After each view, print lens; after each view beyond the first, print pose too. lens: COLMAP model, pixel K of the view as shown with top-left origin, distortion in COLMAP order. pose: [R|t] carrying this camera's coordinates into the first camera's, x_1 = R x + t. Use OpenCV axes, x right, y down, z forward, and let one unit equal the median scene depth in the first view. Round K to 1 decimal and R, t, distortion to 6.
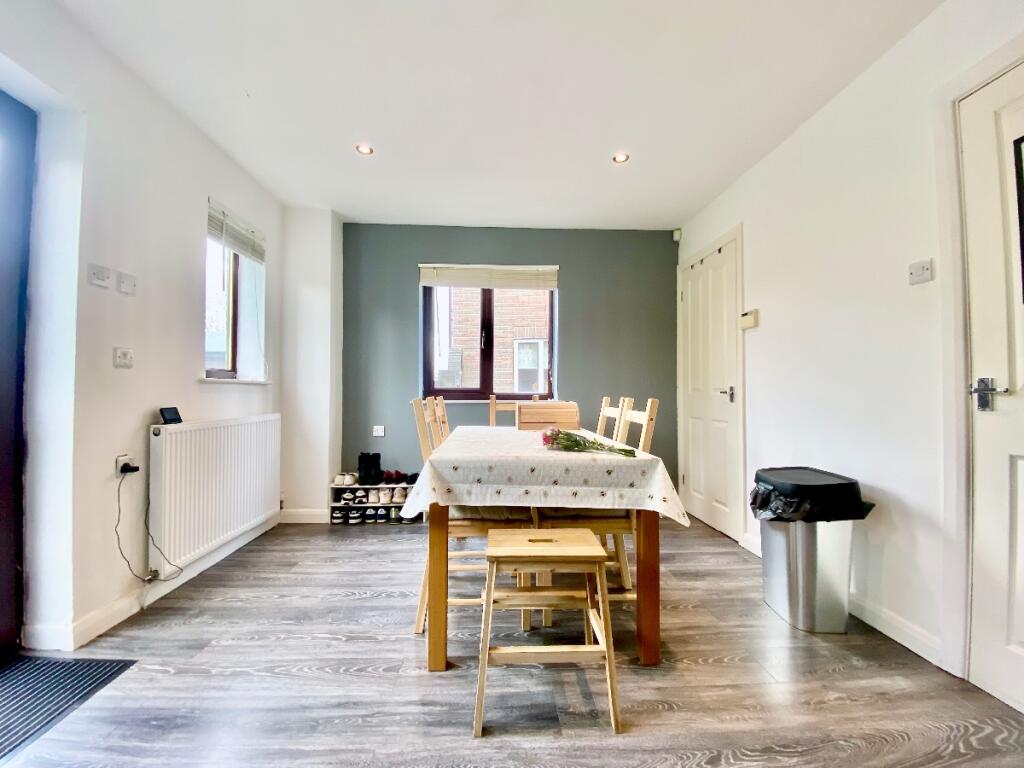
lens RADIAL K [[413.4, 0, 507.0], [0, 413.4, 382.7], [0, 0, 1]] dist [0.037500, -0.029080]
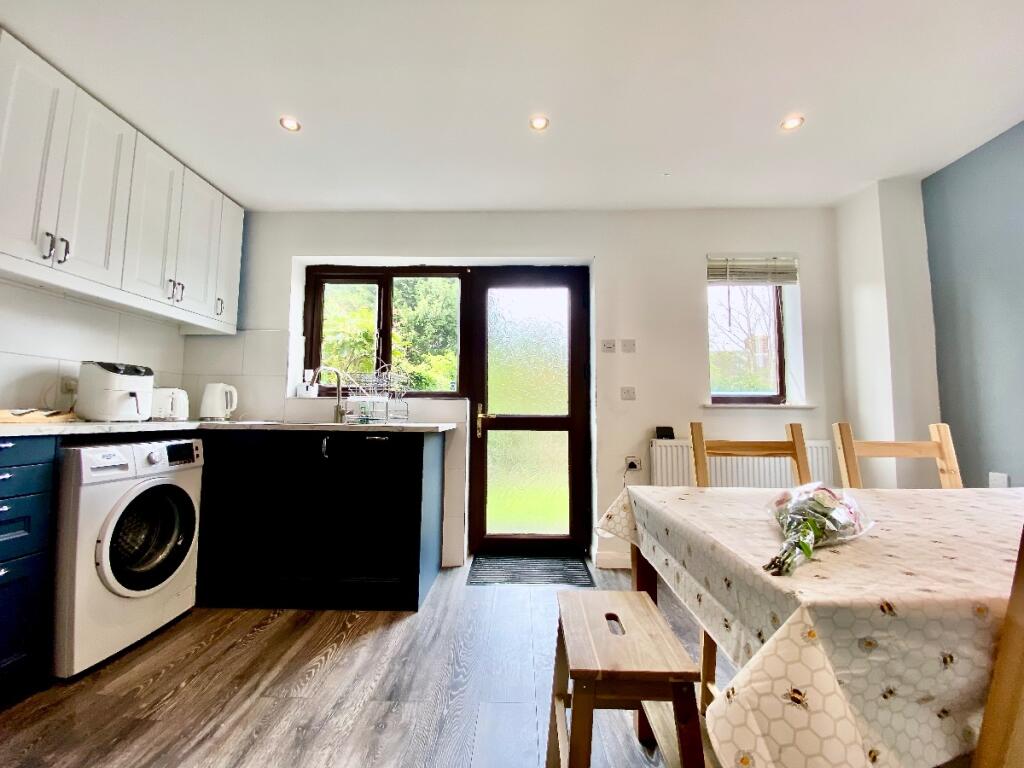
lens RADIAL K [[405.3, 0, 523.6], [0, 405.3, 383.3], [0, 0, 1]] dist [0.000353, -0.012021]
pose [[-0.049349, -0.082202, -0.995393, 0.645476], [0.015421, 0.996426, -0.083051, 0.025532], [0.998663, -0.019448, -0.047905, 0.739644]]
